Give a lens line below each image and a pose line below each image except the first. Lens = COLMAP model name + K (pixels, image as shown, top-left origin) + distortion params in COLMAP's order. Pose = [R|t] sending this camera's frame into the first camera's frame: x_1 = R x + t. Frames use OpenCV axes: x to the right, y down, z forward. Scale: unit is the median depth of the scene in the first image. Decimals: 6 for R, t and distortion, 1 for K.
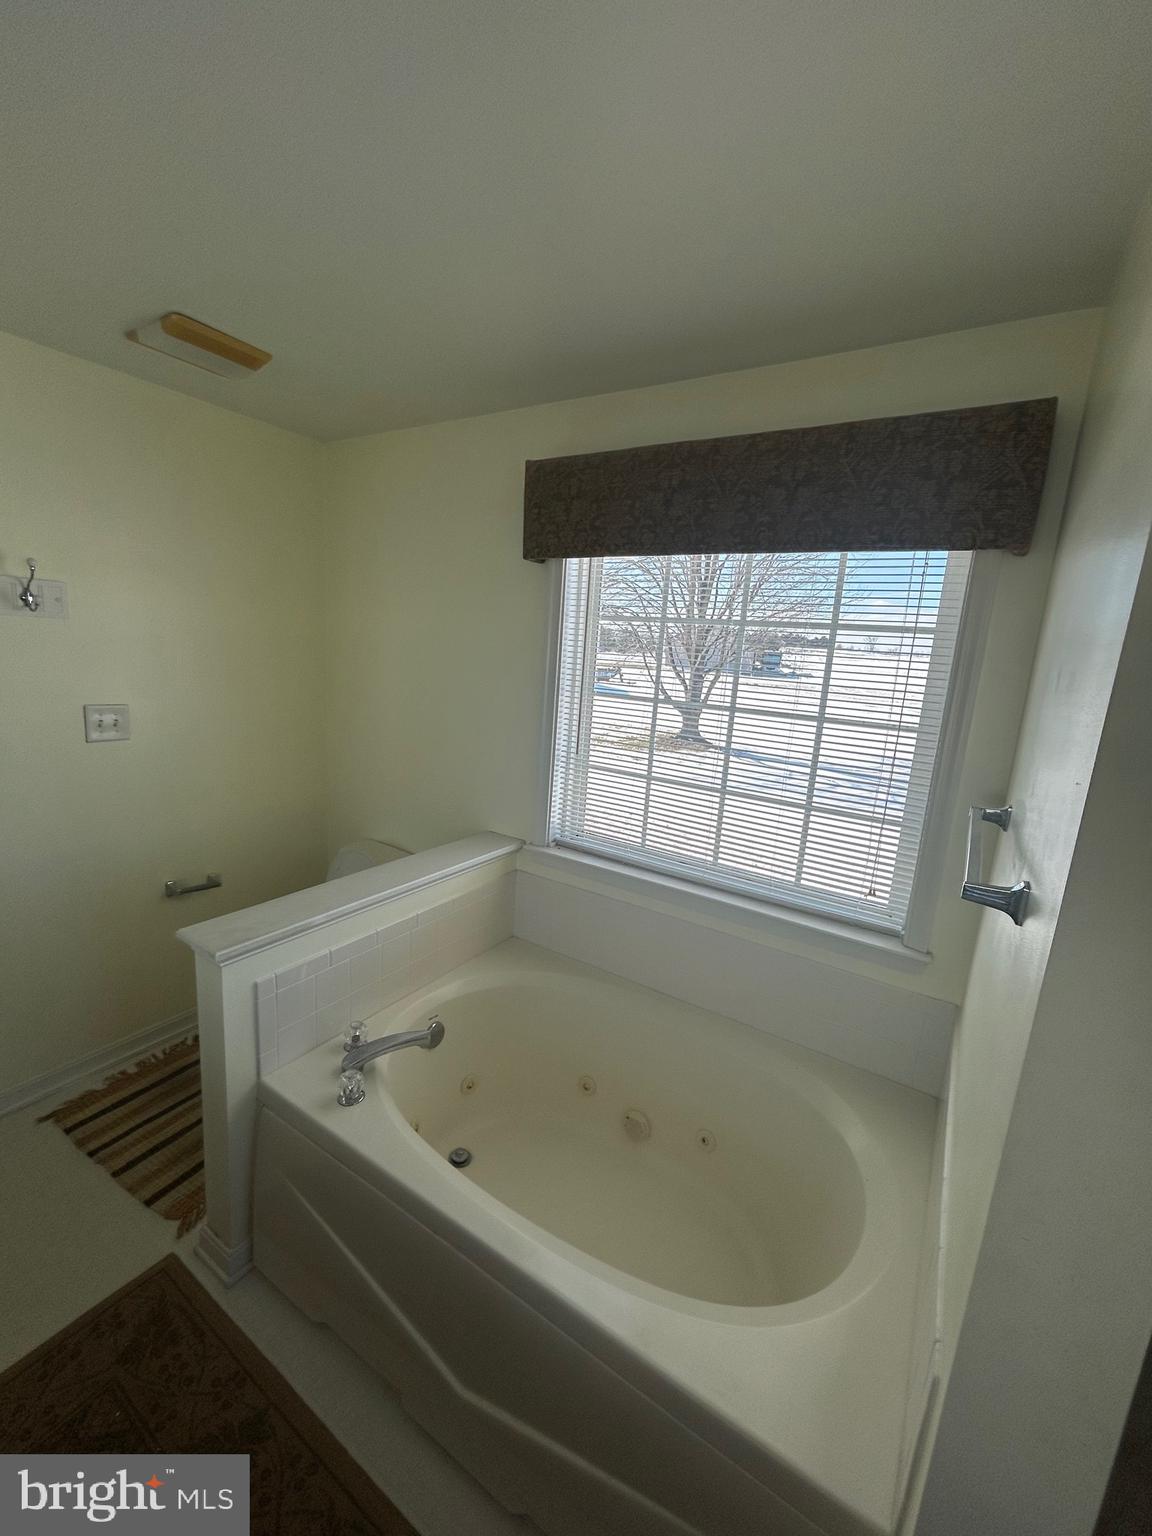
lens RADIAL K [[627.6, 0, 573.2], [0, 627.6, 761.5], [0, 0, 1]] dist [0.000551, 0.000787]
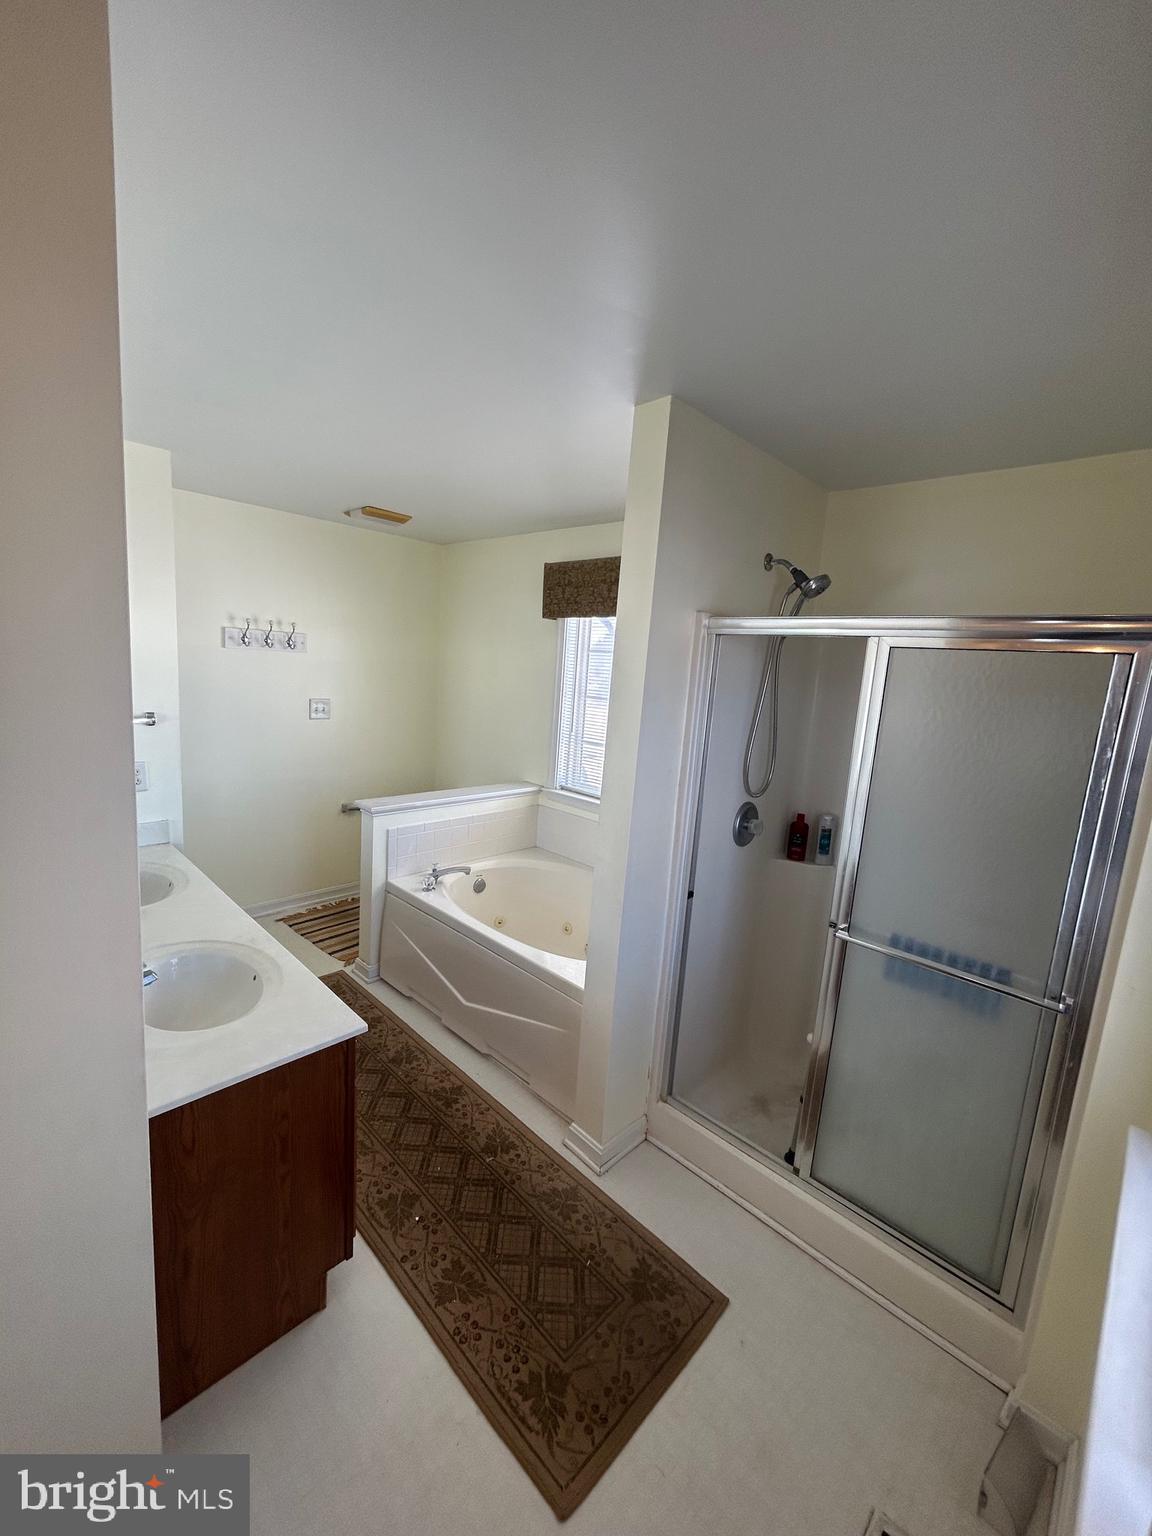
lens RADIAL K [[627.6, 0, 573.2], [0, 627.6, 761.5], [0, 0, 1]] dist [0.000551, 0.000787]
pose [[0.981020, 0.030055, -0.191563, 0.363578], [-0.038914, 0.998332, -0.042651, 0.150434], [0.189962, 0.049296, 0.980553, -0.695324]]
